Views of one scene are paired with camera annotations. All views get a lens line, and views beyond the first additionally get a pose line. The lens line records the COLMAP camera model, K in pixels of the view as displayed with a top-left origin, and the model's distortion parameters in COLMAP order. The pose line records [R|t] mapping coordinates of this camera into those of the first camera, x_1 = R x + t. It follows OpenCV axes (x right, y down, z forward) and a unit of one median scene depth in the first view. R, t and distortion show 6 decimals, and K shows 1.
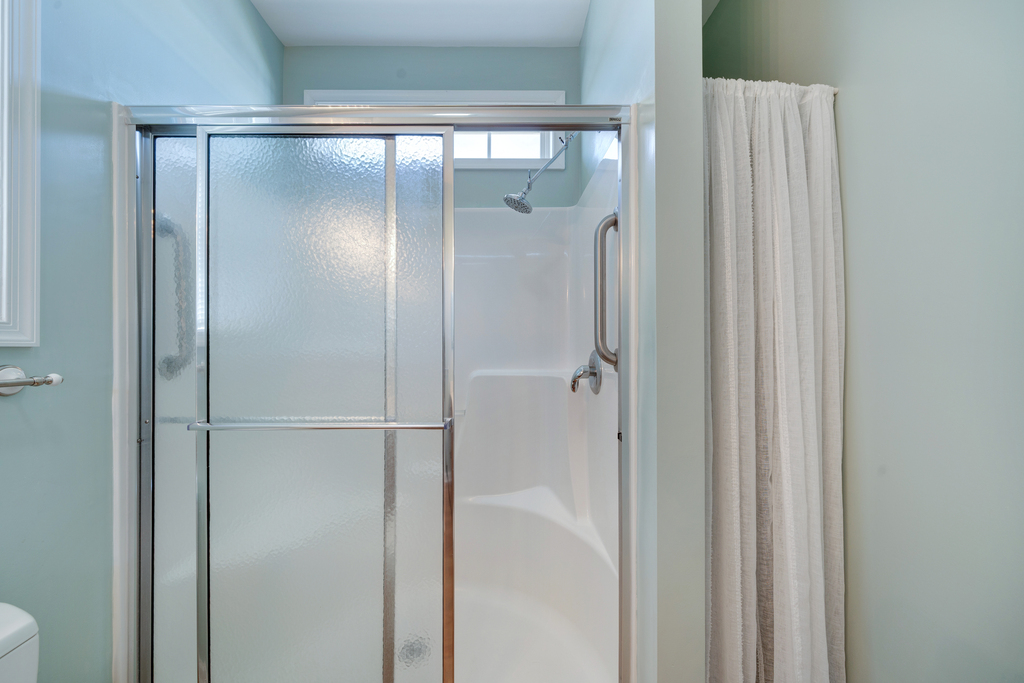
lens RADIAL K [[404.4, 0, 506.5], [0, 404.4, 343.7], [0, 0, 1]] dist [-0.001075, -0.000134]
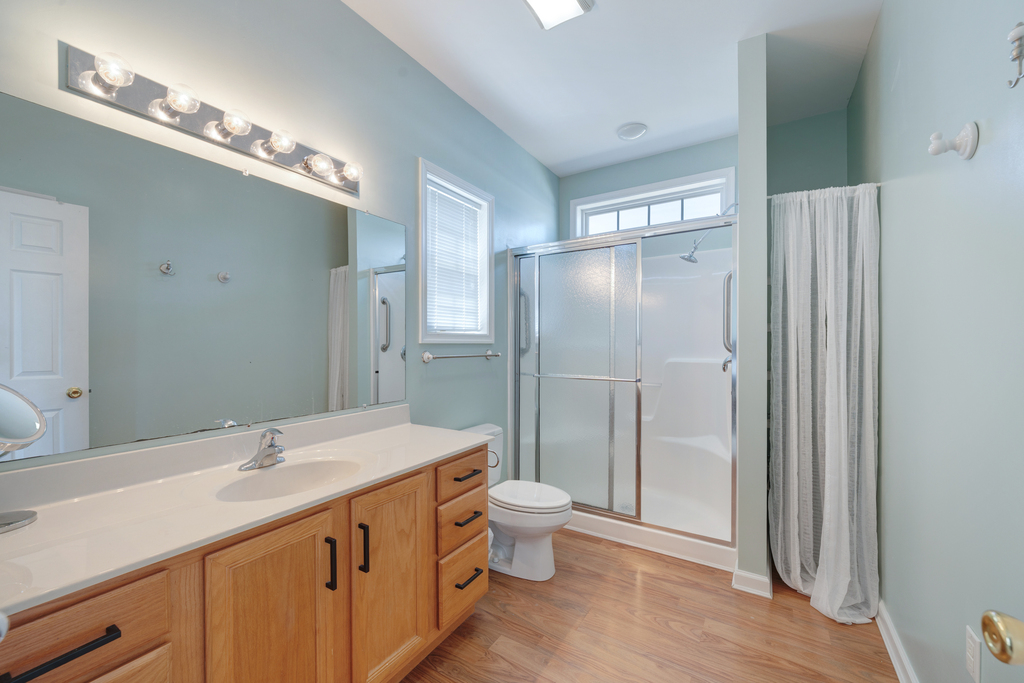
lens RADIAL K [[409.2, 0, 529.3], [0, 409.2, 343.2], [0, 0, 1]] dist [-0.000755, -0.000085]
pose [[0.862556, 0.001038, -0.505960, 0.439276], [0.001683, 0.999986, 0.004921, -0.006253], [0.505959, -0.005097, 0.862543, -1.119276]]
